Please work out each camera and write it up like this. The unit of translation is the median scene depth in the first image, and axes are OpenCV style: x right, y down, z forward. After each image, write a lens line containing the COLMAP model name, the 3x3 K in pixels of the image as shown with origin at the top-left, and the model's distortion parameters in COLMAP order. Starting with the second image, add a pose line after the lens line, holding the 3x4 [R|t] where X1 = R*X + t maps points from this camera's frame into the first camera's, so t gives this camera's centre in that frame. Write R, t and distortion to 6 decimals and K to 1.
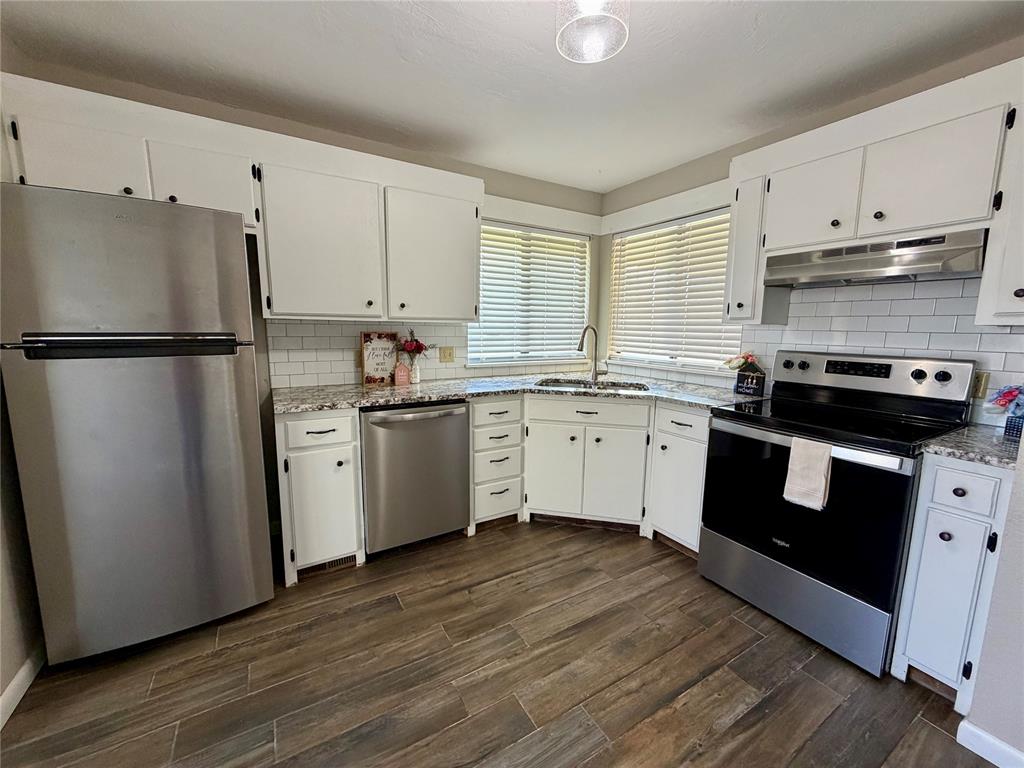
lens RADIAL K [[407.3, 0, 510.4], [0, 407.3, 383.8], [0, 0, 1]] dist [-0.000021, 0.000086]
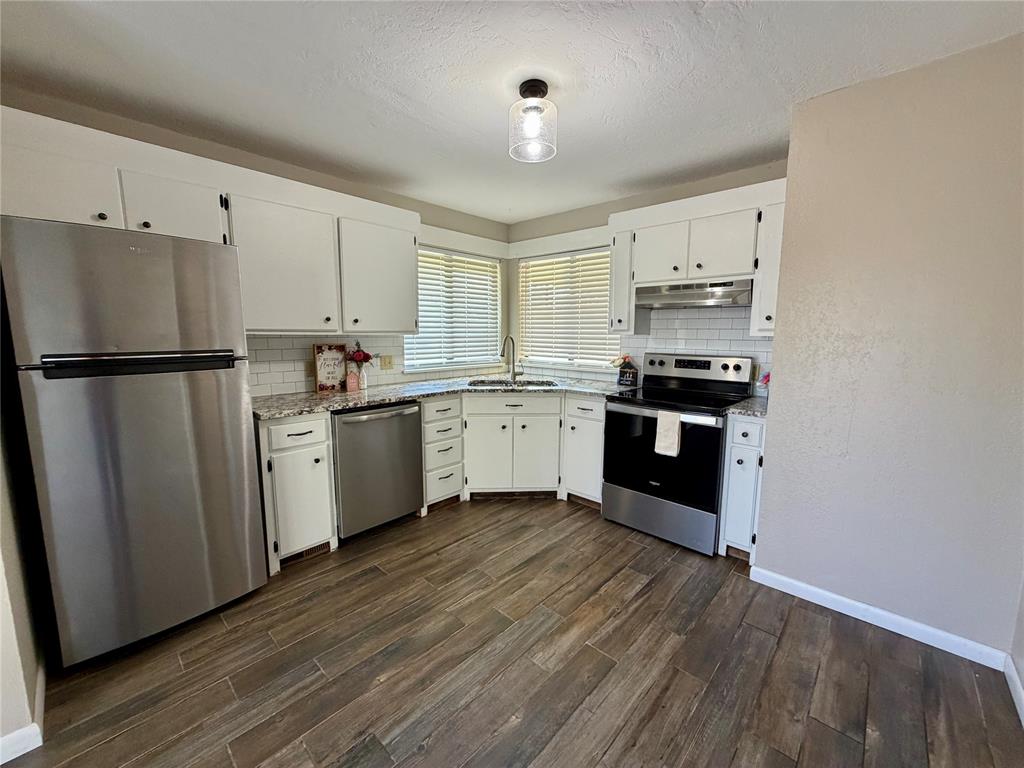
lens RADIAL K [[407.3, 0, 510.4], [0, 407.3, 383.8], [0, 0, 1]] dist [-0.000021, 0.000086]
pose [[0.961136, -0.043310, 0.272657, -0.190622], [0.045741, 0.998950, -0.002562, 0.007535], [-0.272260, 0.014934, 0.962108, -0.240969]]
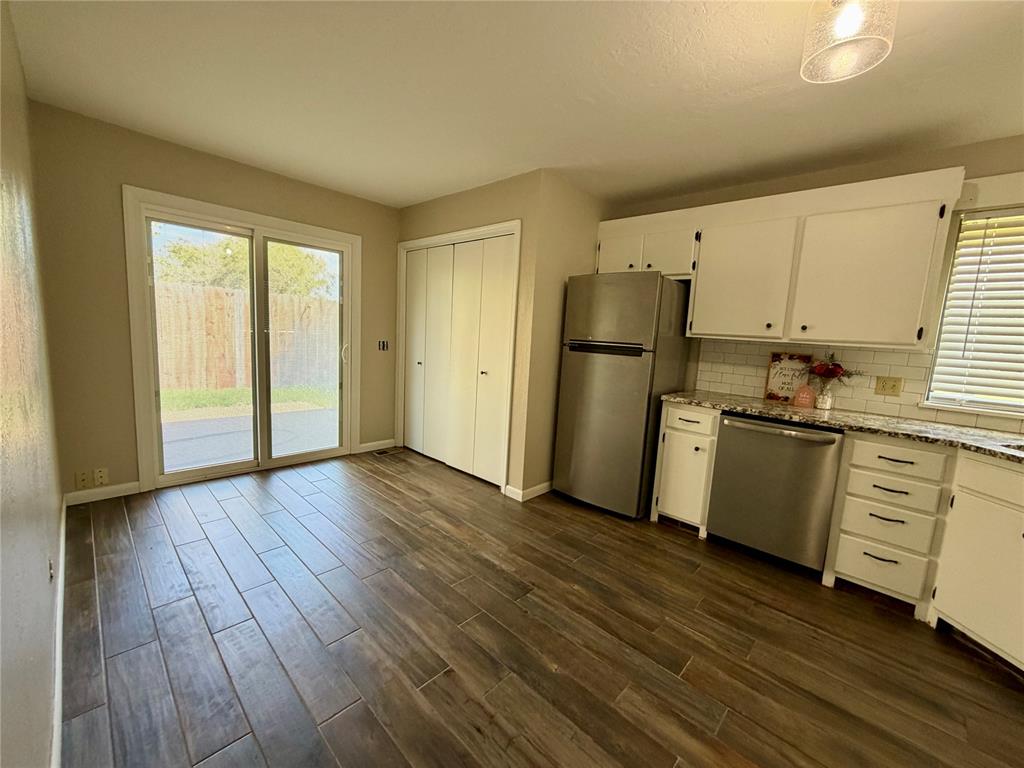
lens RADIAL K [[407.3, 0, 510.4], [0, 407.3, 383.8], [0, 0, 1]] dist [-0.000021, 0.000086]
pose [[0.271429, 0.125298, -0.954268, 0.598518], [-0.186965, 0.979467, 0.075427, 0.007044], [0.944124, 0.157942, 0.289282, 0.035093]]
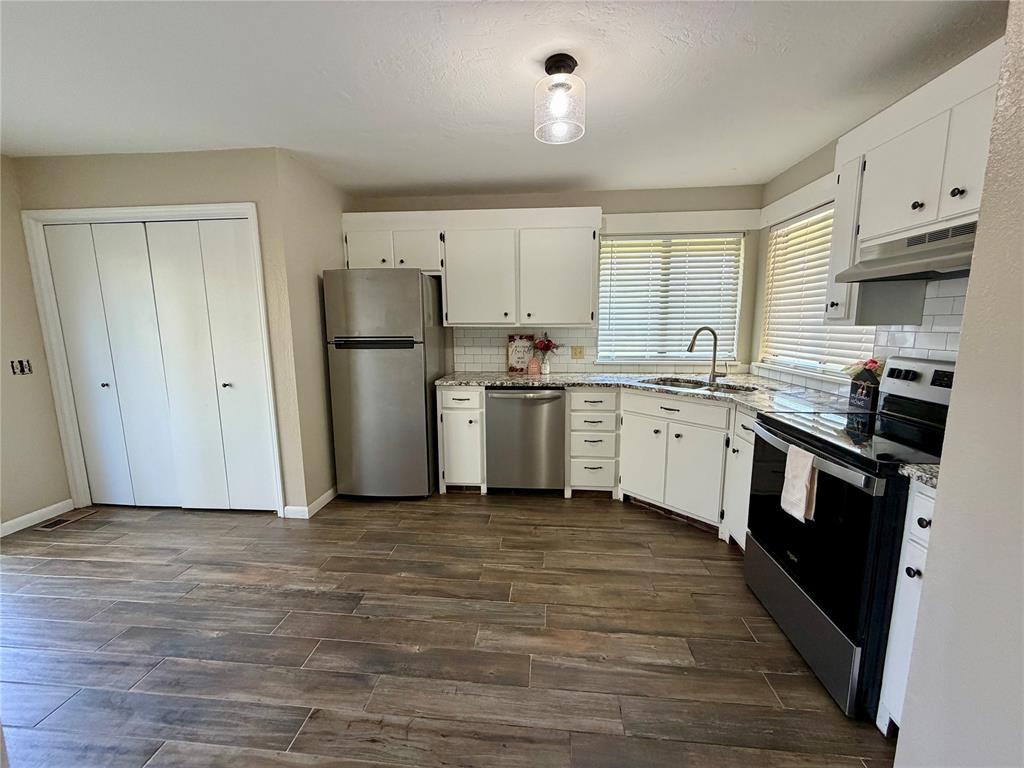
lens RADIAL K [[407.3, 0, 510.4], [0, 407.3, 383.8], [0, 0, 1]] dist [-0.000021, 0.000086]
pose [[0.807868, 0.069483, -0.585253, 0.554748], [-0.066897, 0.997419, 0.026075, 0.004720], [0.585554, 0.018087, 0.810432, -0.140403]]
